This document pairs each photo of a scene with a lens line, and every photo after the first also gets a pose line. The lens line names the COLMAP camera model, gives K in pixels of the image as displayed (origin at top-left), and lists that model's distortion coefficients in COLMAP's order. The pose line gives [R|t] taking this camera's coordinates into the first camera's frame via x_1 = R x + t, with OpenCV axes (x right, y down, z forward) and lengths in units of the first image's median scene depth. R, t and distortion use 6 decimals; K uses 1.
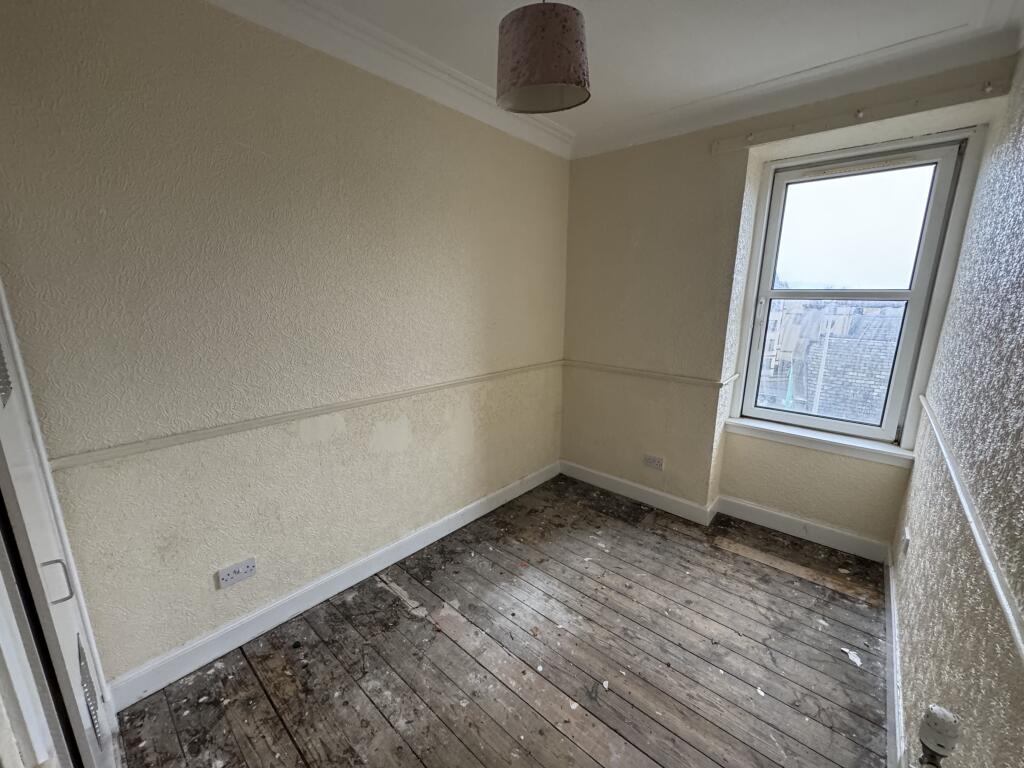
lens RADIAL K [[406.7, 0, 512.6], [0, 406.7, 386.7], [0, 0, 1]] dist [-0.002187, 0.000055]
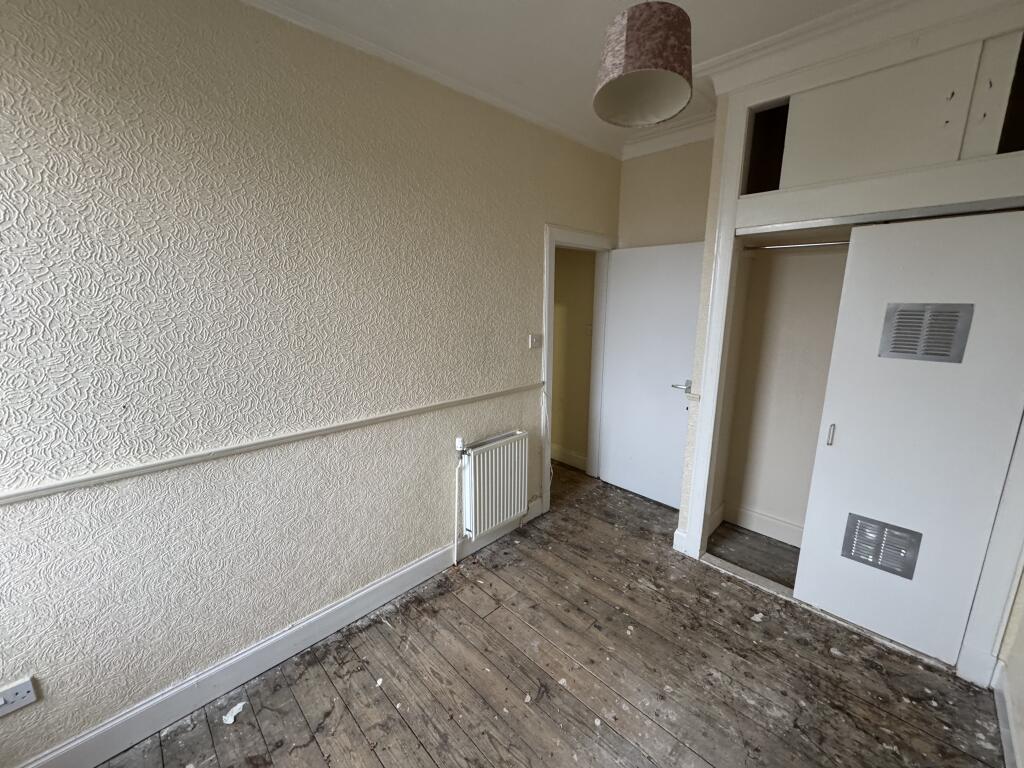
lens RADIAL K [[406.7, 0, 510.1], [0, 406.7, 382.4], [0, 0, 1]] dist [-0.002187, 0.000055]
pose [[-0.997615, -0.018910, 0.066382, 0.221613], [0.010679, 0.907873, 0.419109, -0.363545], [-0.068192, 0.418819, -0.905506, 1.565427]]
